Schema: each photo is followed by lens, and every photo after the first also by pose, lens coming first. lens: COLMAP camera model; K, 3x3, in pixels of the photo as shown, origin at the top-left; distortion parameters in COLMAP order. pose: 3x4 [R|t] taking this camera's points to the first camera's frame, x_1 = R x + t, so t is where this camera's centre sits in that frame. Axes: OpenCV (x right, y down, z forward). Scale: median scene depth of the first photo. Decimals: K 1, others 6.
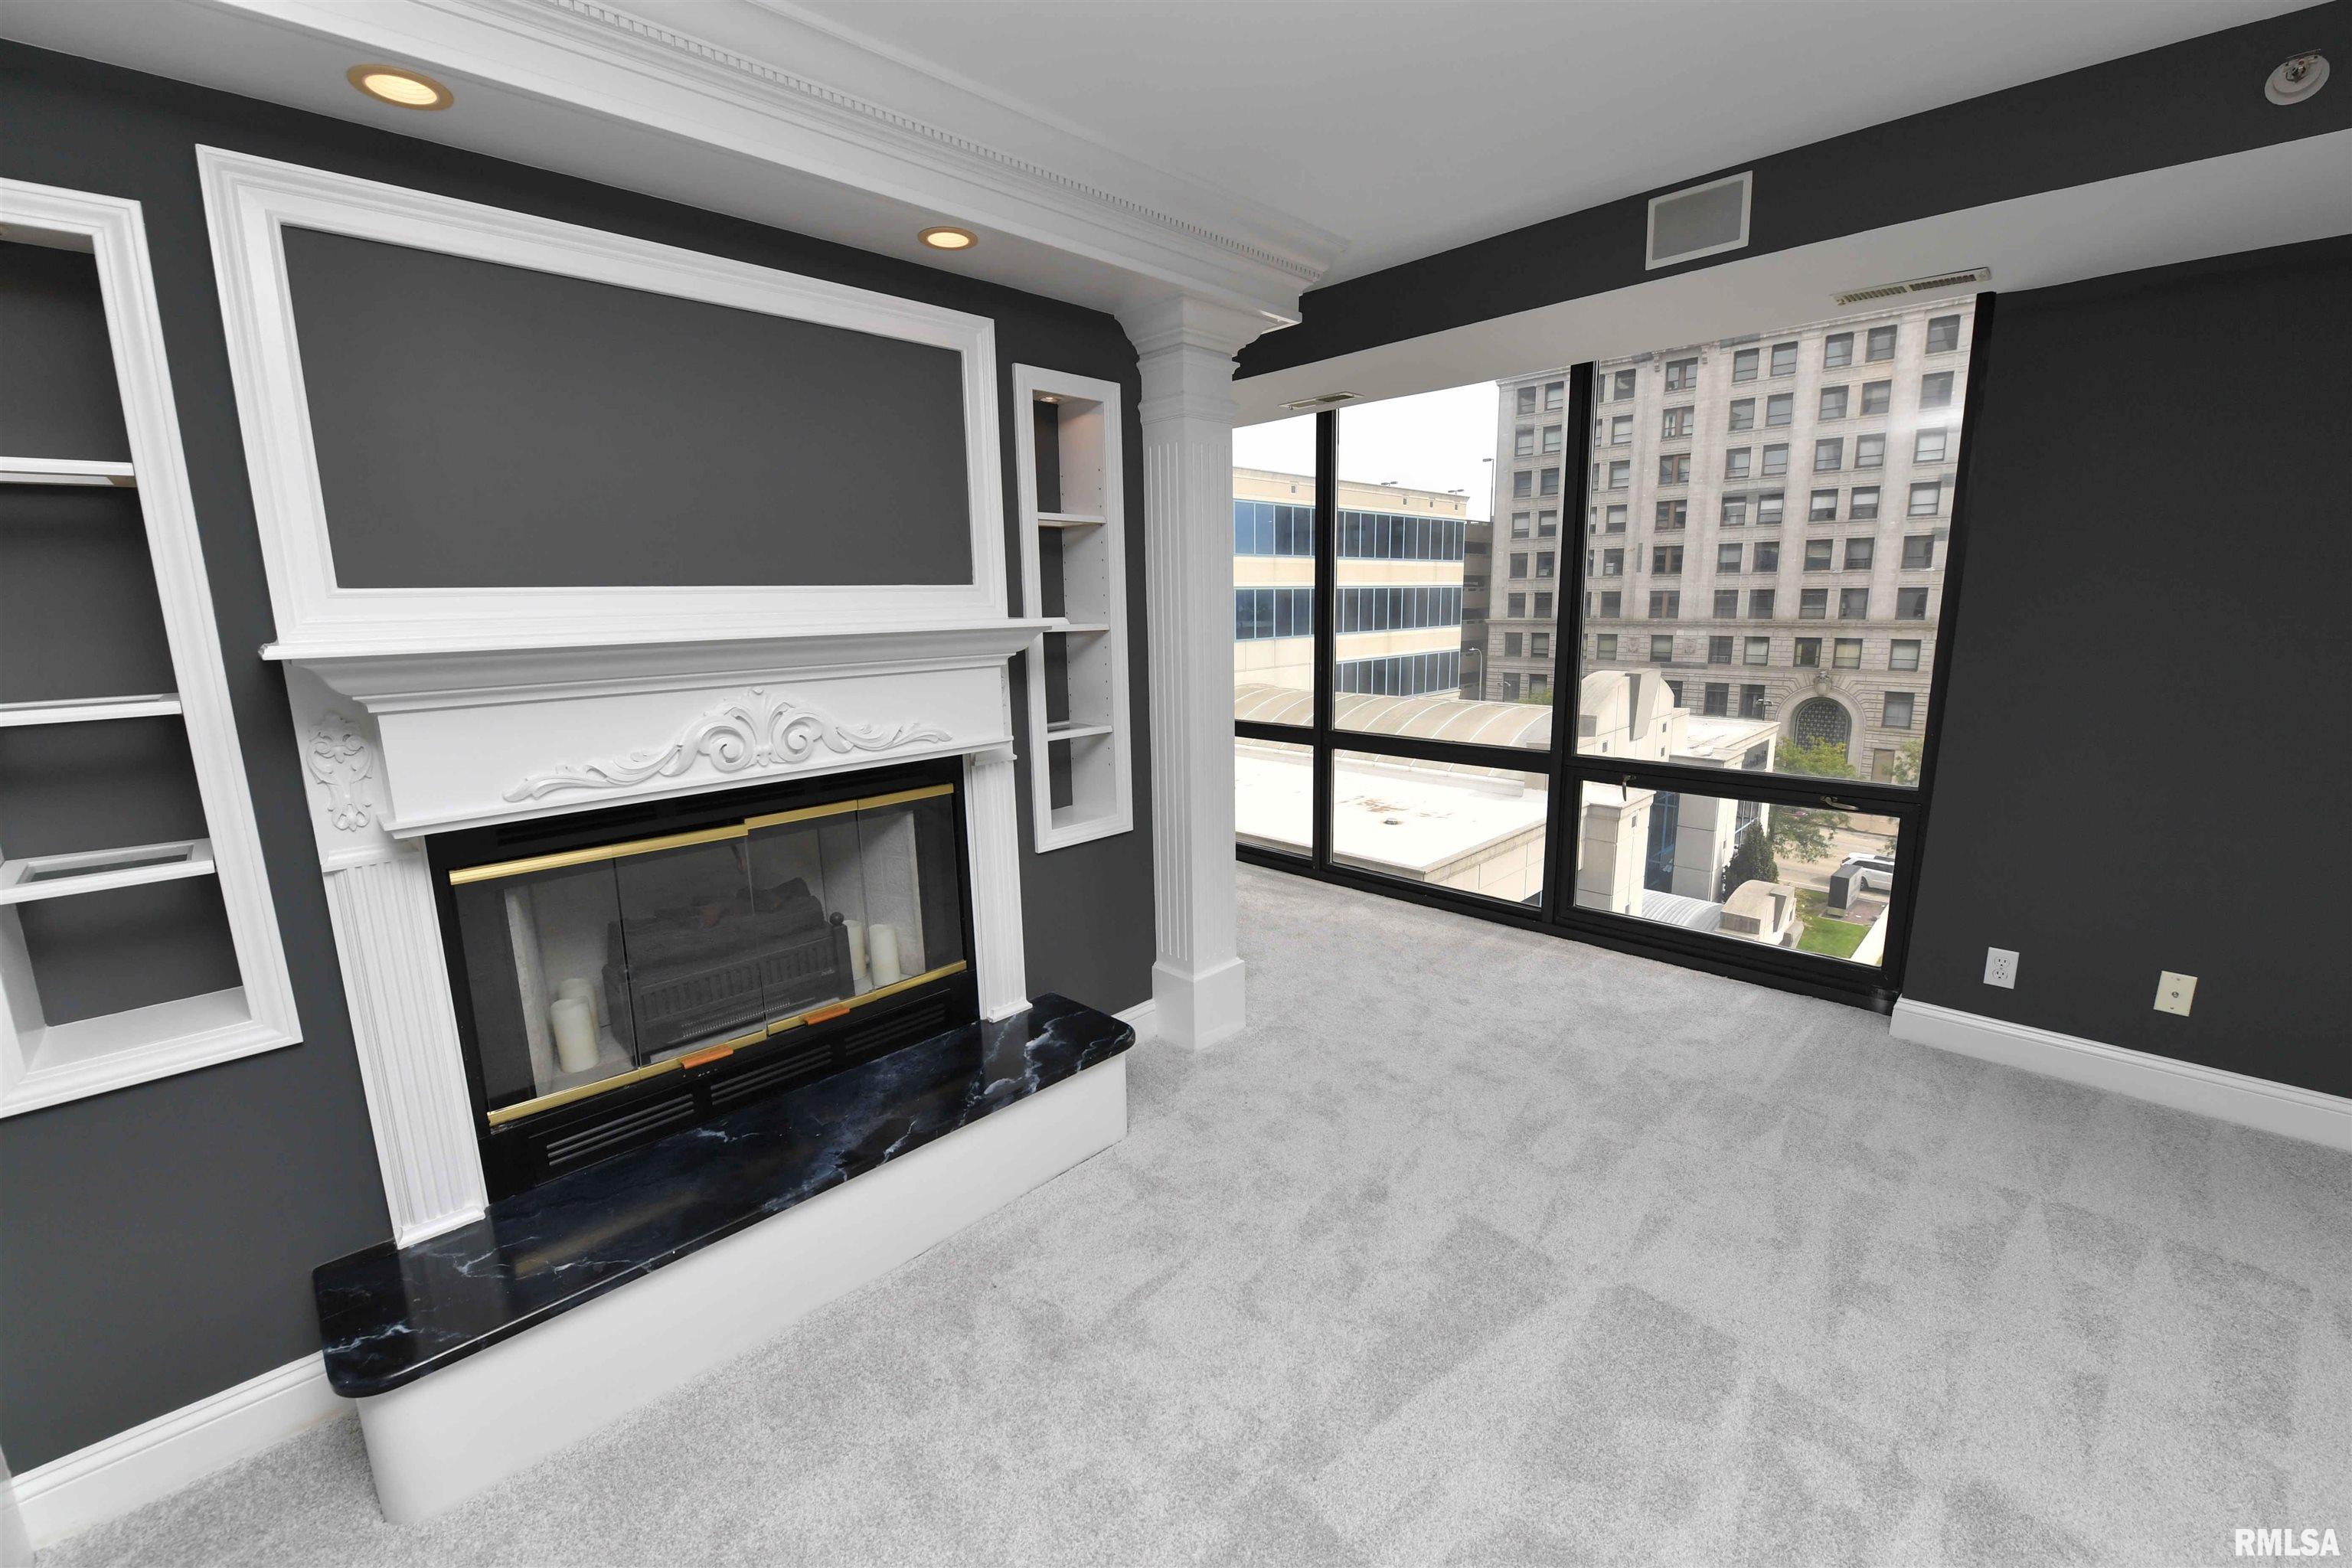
lens RADIAL K [[936.4, 0, 1171.4], [0, 936.4, 776.1], [0, 0, 1]] dist [-0.011281, -0.003960]
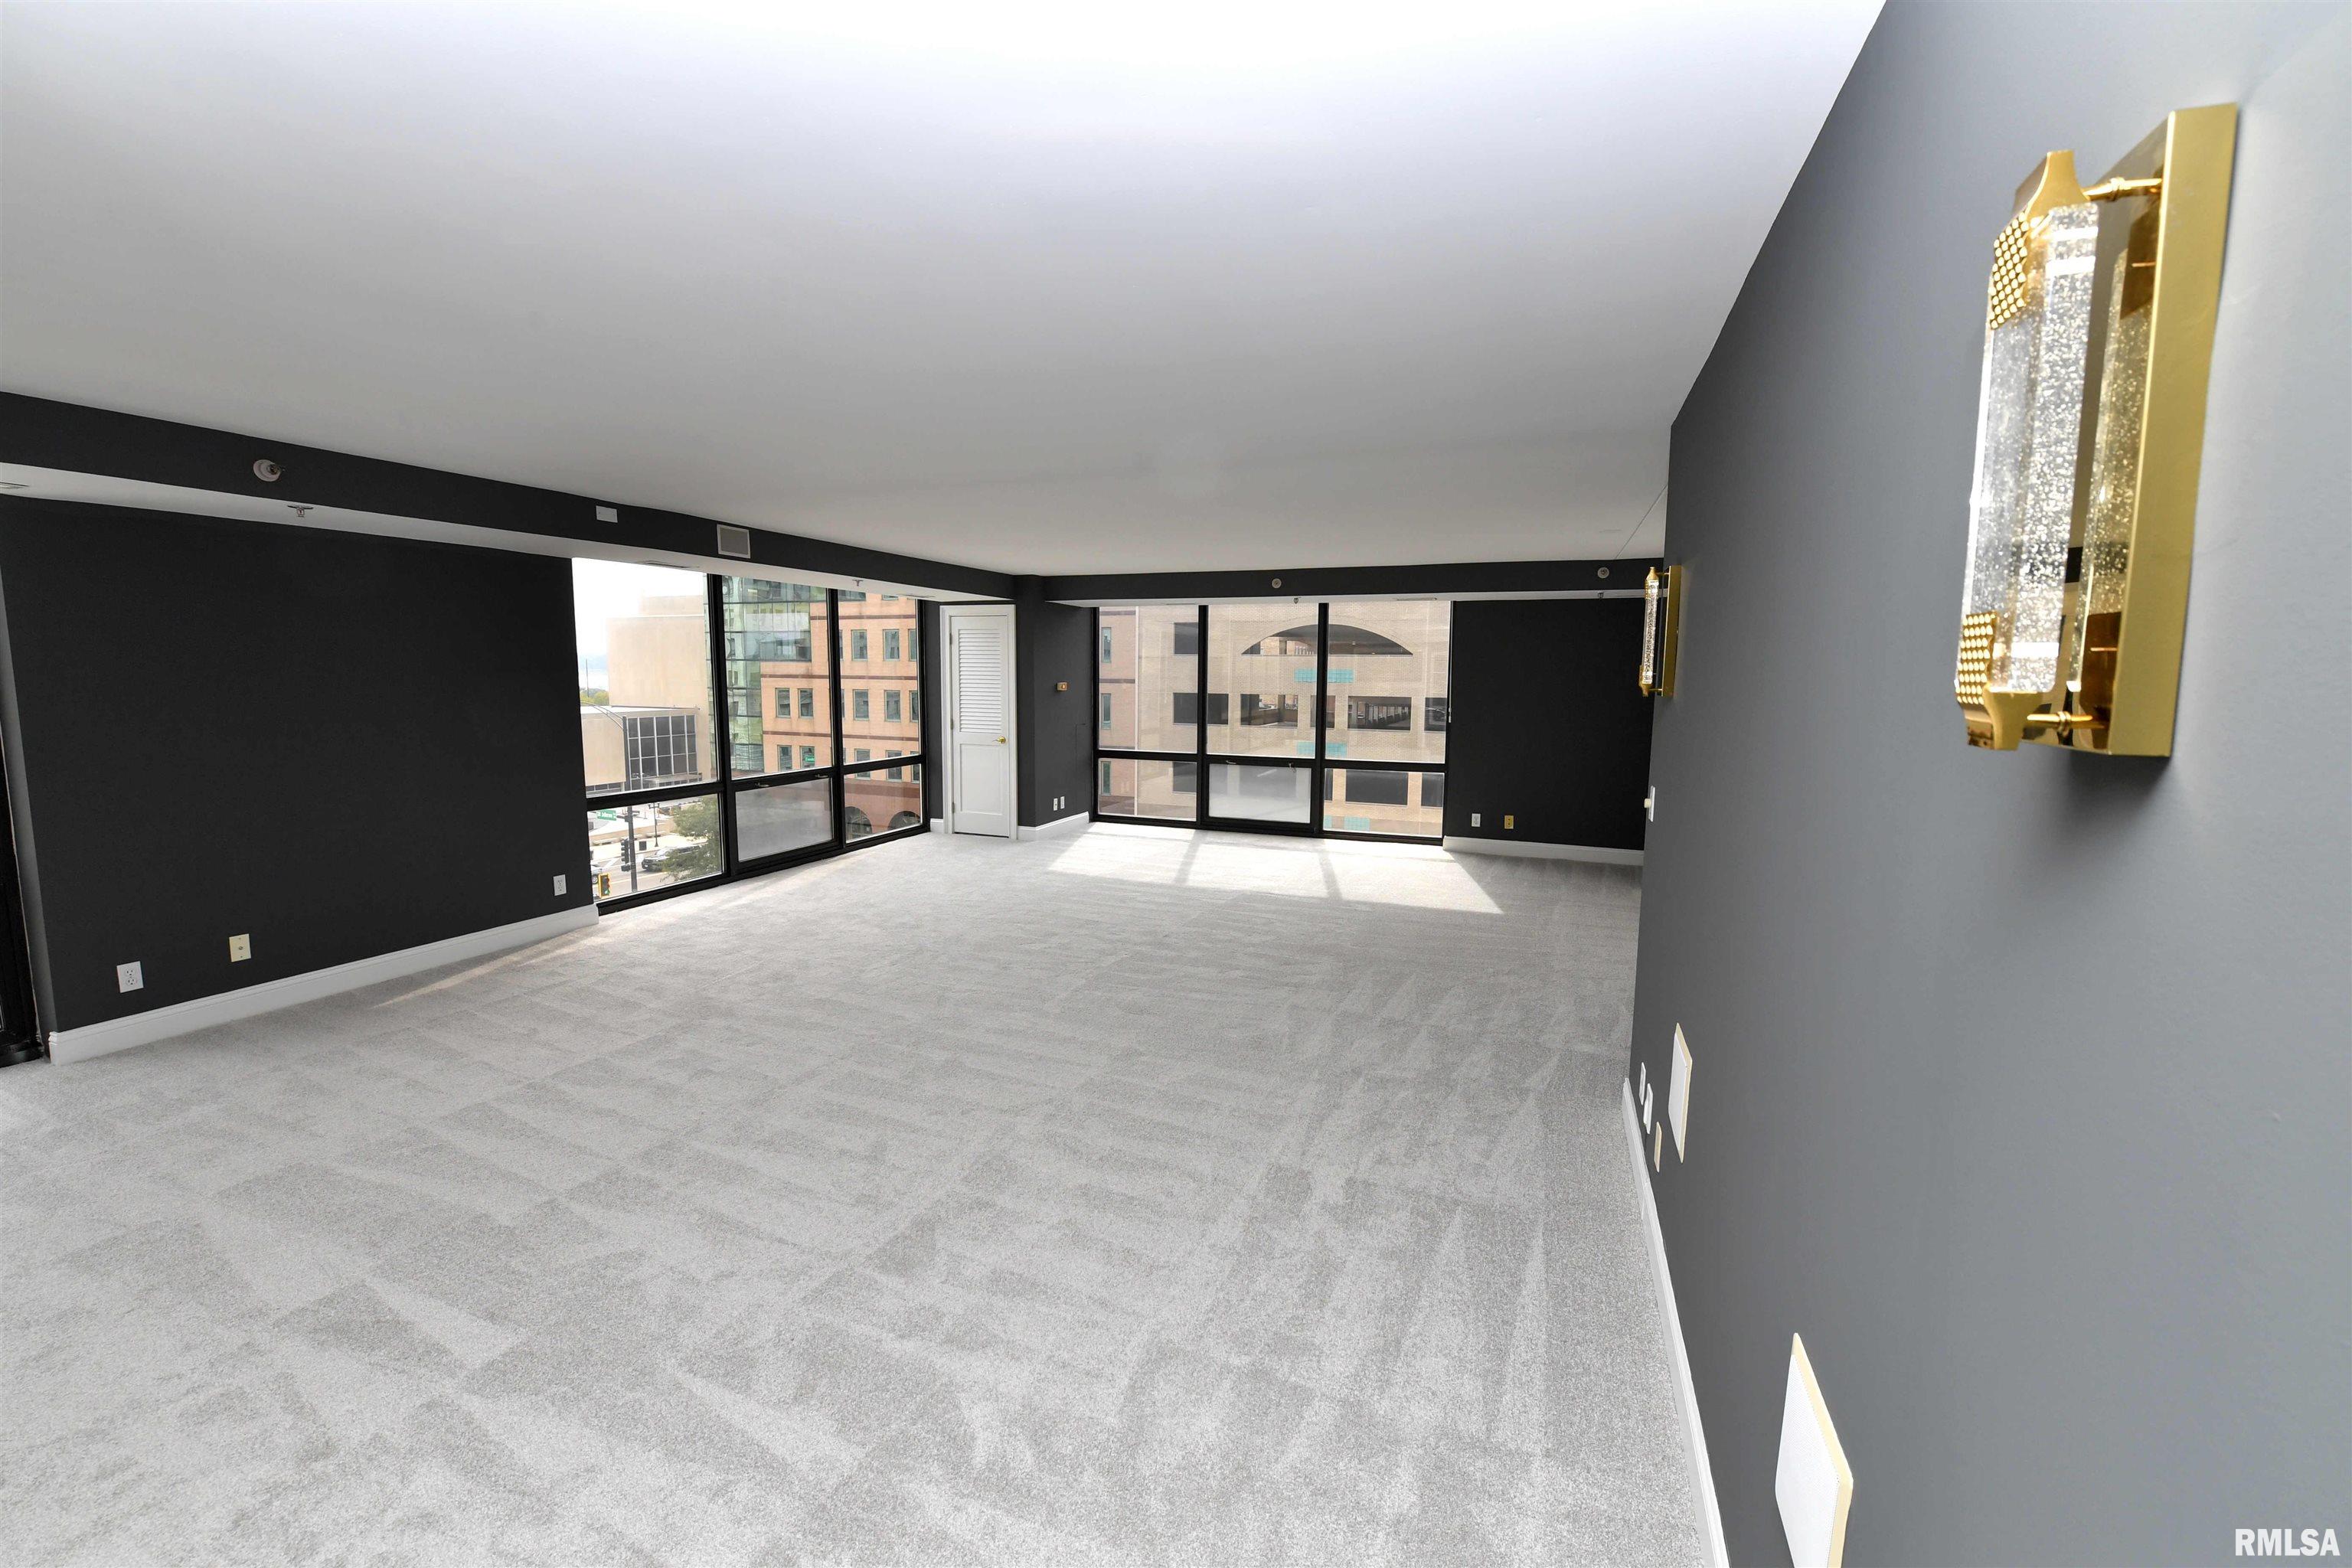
lens RADIAL K [[929.7, 0, 1177.4], [0, 929.7, 774.9], [0, 0, 1]] dist [-0.020731, -0.000274]
pose [[-0.400071, -0.088153, 0.912235, -0.984485], [0.166957, 0.971698, 0.167120, -0.054382], [-0.901148, 0.219164, -0.374031, 0.020223]]
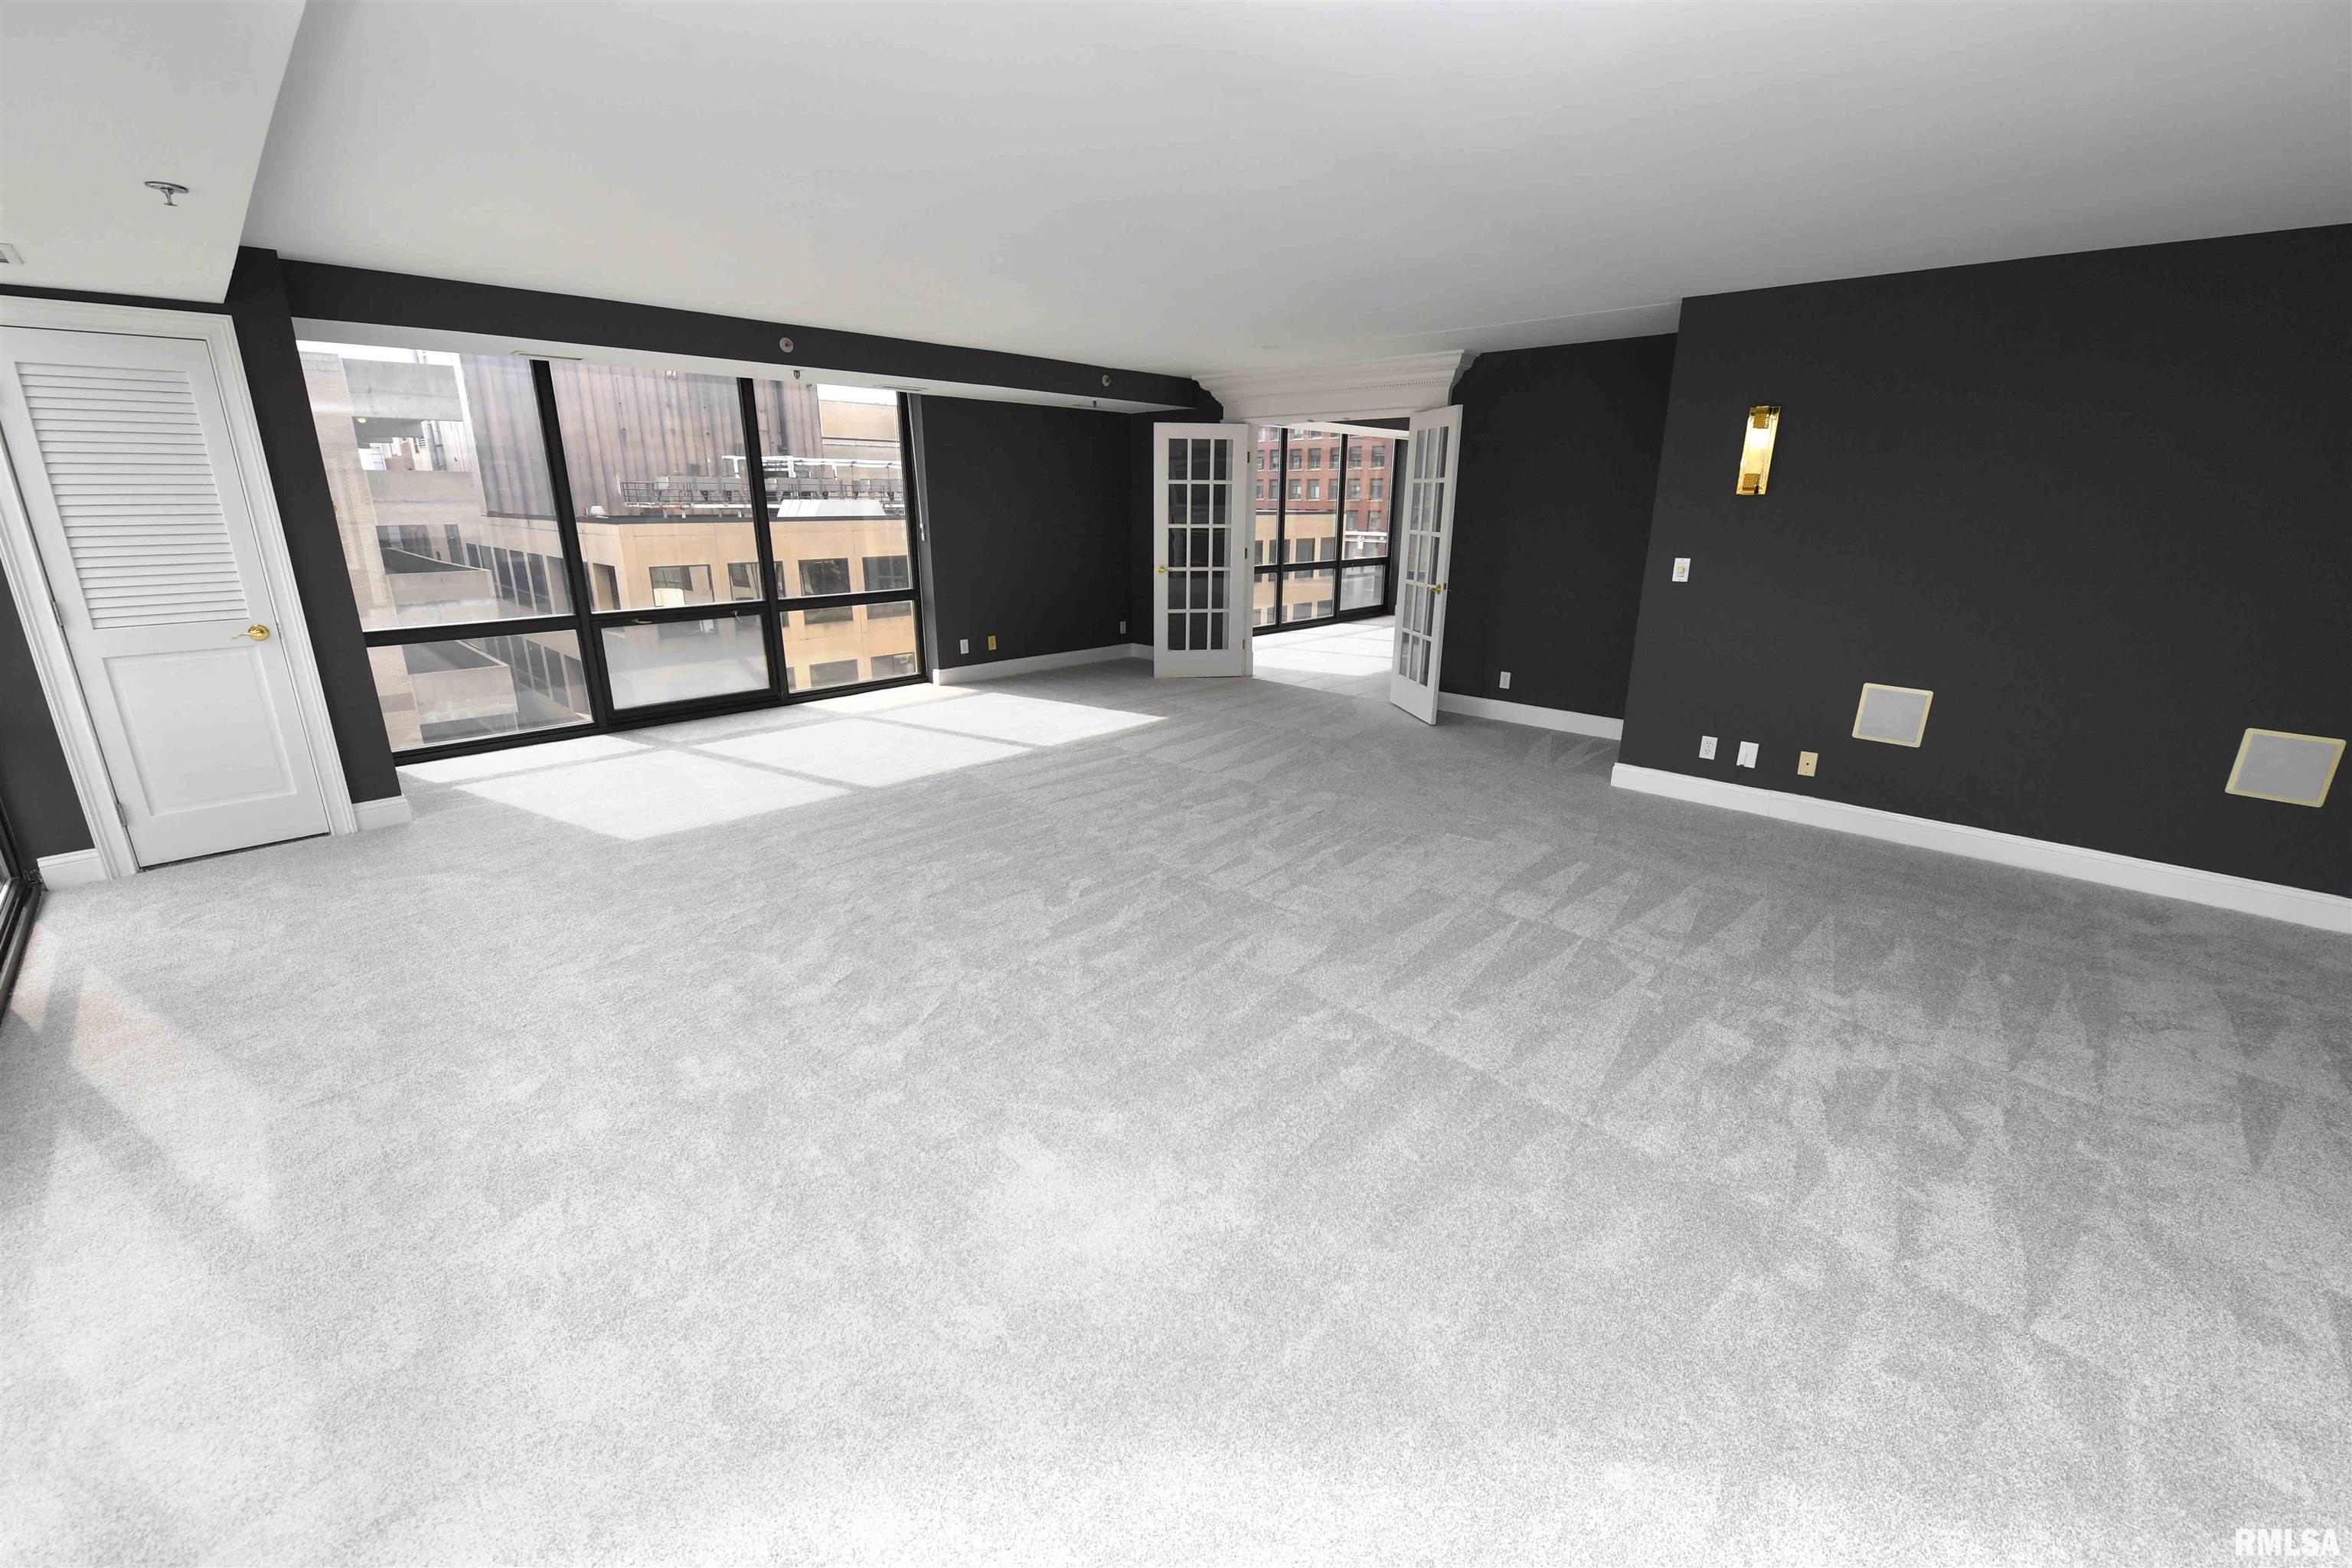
lens RADIAL K [[936.4, 0, 1171.4], [0, 936.4, 776.1], [0, 0, 1]] dist [-0.011281, -0.003960]
pose [[-0.999629, 0.018199, -0.020289, 0.843867], [0.006895, 0.889050, 0.457759, -0.187404], [0.026369, 0.457449, -0.888845, 0.772468]]
